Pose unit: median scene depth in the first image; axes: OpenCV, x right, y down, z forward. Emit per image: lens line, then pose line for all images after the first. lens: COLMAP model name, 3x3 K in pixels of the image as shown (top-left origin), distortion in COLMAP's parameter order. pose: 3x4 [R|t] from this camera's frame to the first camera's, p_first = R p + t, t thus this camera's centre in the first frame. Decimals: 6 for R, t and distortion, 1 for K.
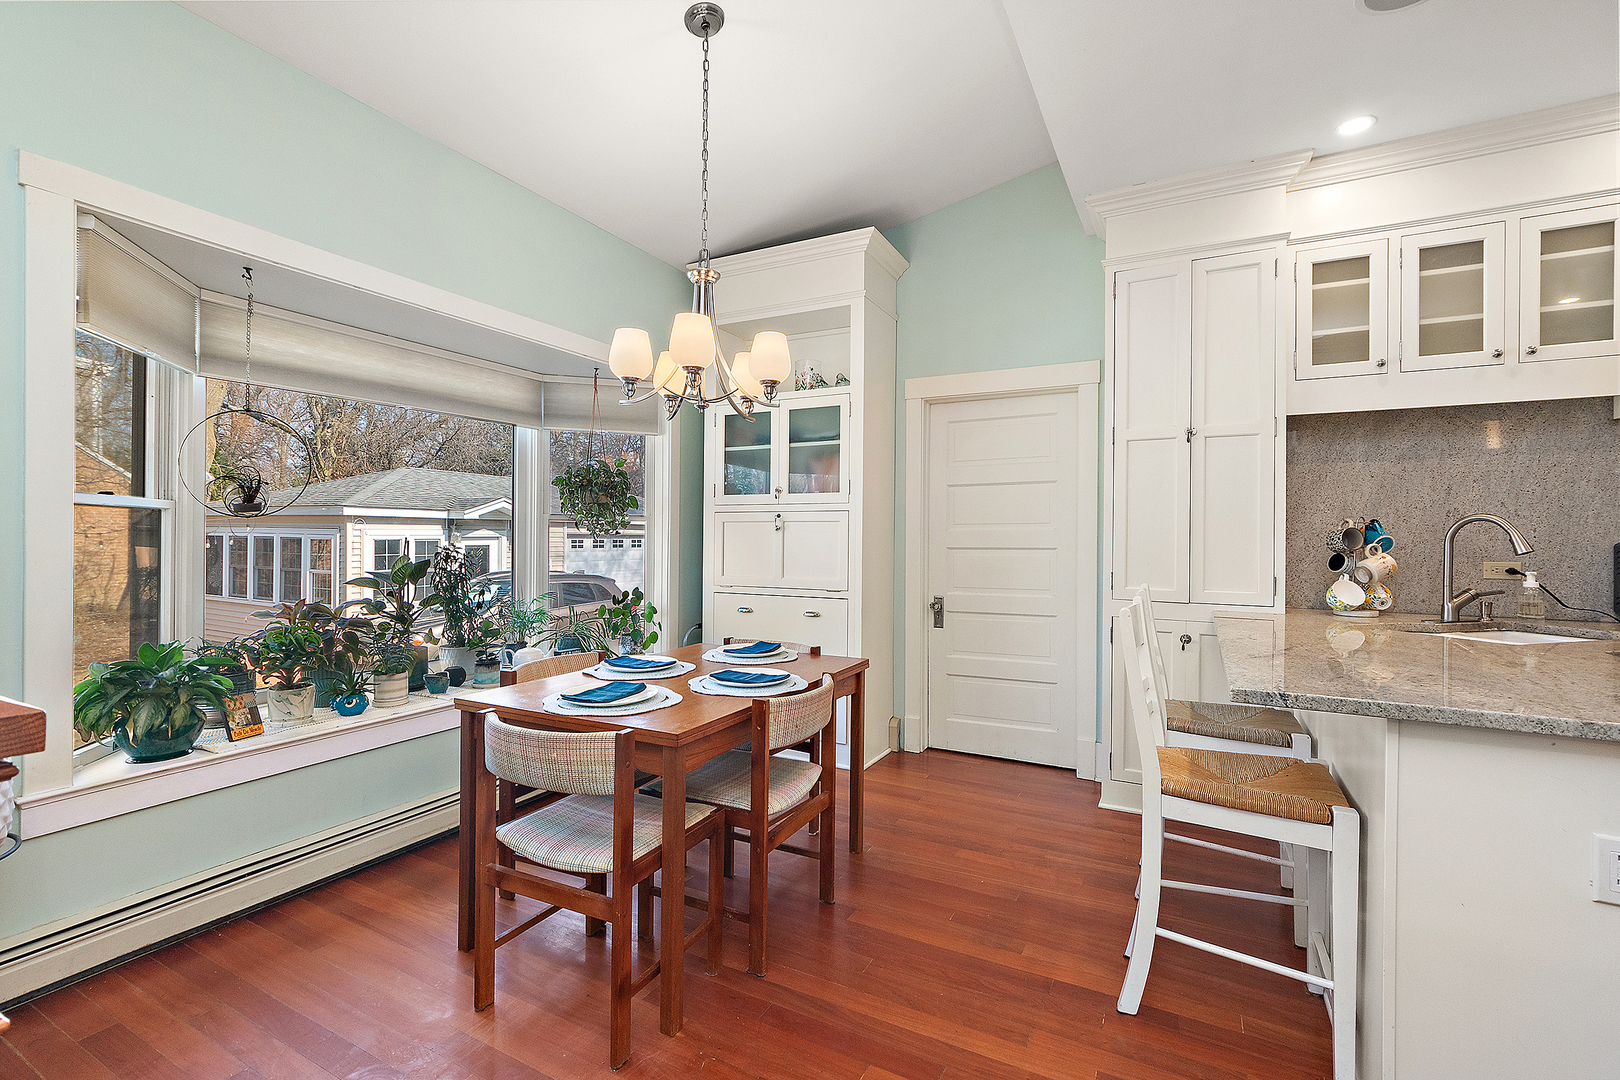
lens RADIAL K [[723.3, 0, 813.6], [0, 723.3, 537.5], [0, 0, 1]] dist [-0.001971, -0.000469]
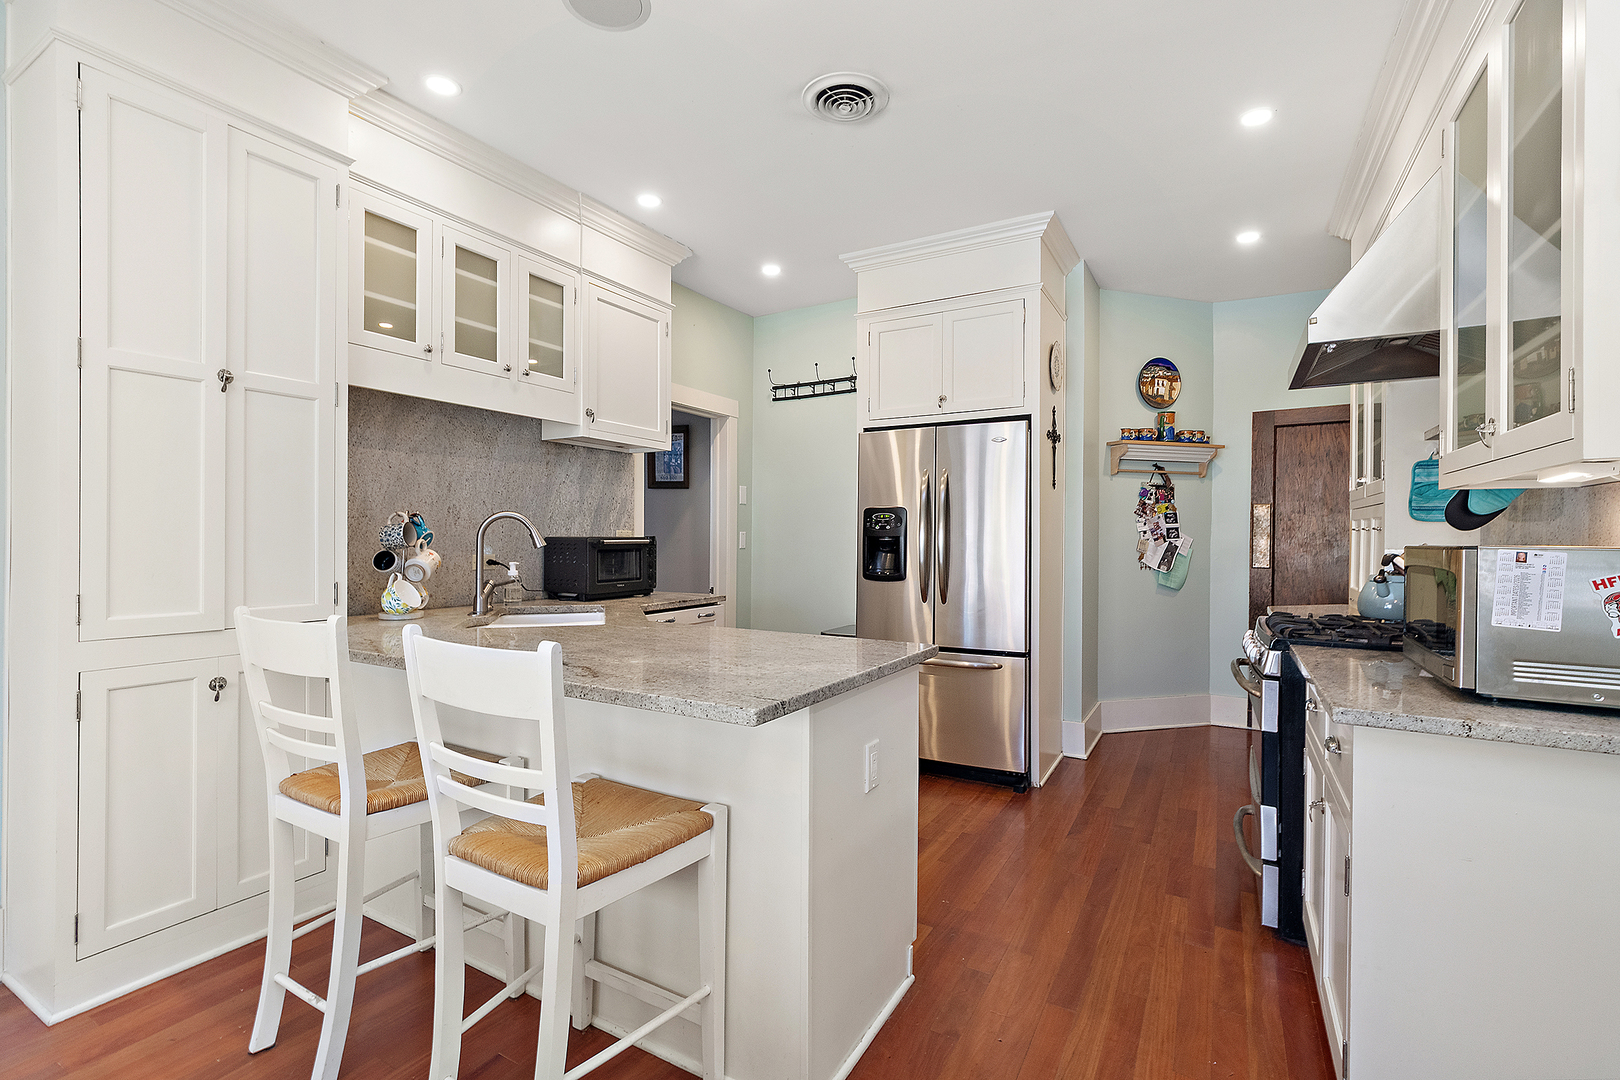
lens RADIAL K [[723.3, 0, 813.6], [0, 723.3, 537.4], [0, 0, 1]] dist [-0.001971, -0.000469]
pose [[0.024835, -0.006867, 0.999668, -0.152646], [-0.002538, 0.999973, 0.006932, -0.001475], [-0.999688, -0.002710, 0.024817, 0.464799]]
